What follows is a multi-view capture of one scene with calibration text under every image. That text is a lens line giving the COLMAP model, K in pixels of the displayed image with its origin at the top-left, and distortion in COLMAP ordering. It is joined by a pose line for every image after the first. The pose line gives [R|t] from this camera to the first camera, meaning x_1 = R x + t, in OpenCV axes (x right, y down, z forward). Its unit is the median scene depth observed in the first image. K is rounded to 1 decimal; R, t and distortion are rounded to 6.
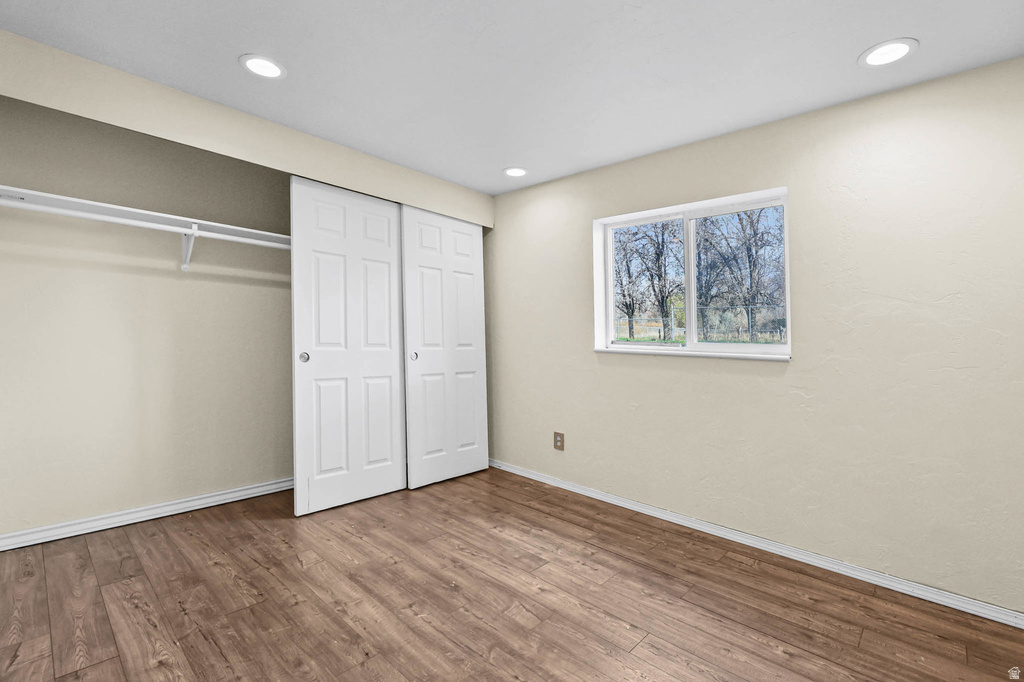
lens RADIAL K [[423.5, 0, 512.5], [0, 423.5, 327.3], [0, 0, 1]] dist [-0.002190, -0.000555]
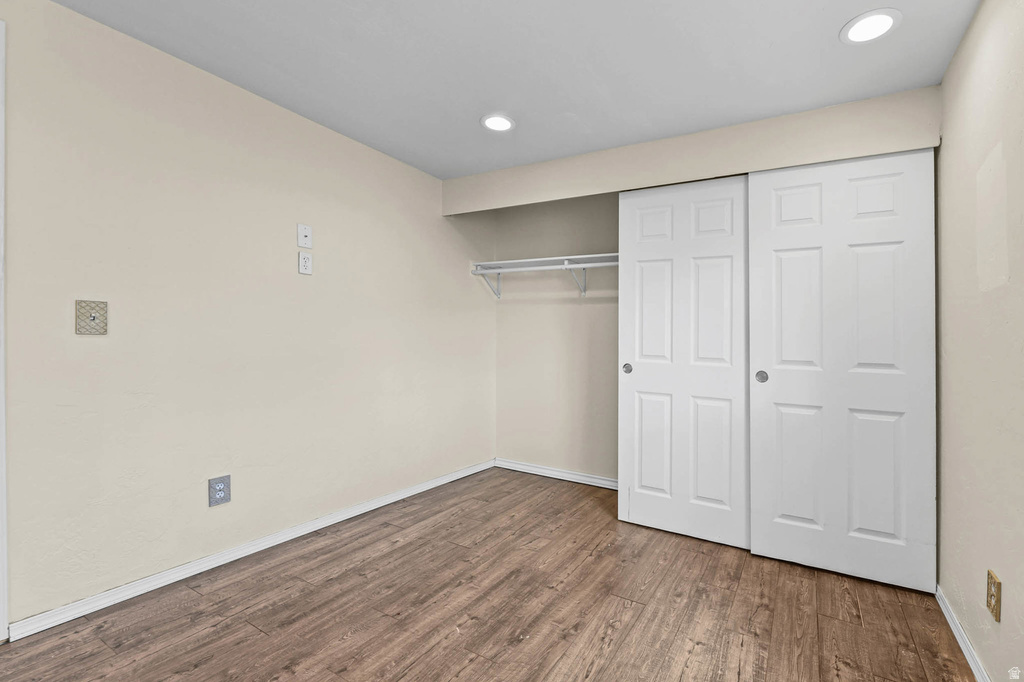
lens RADIAL K [[405.2, 0, 512.4], [0, 405.2, 359.3], [0, 0, 1]] dist [0.000059, -0.000346]
pose [[0.299235, 0.025366, -0.953842, 0.425042], [0.001820, 0.999630, 0.027154, 0.025604], [0.954178, -0.009862, 0.299078, 0.525203]]
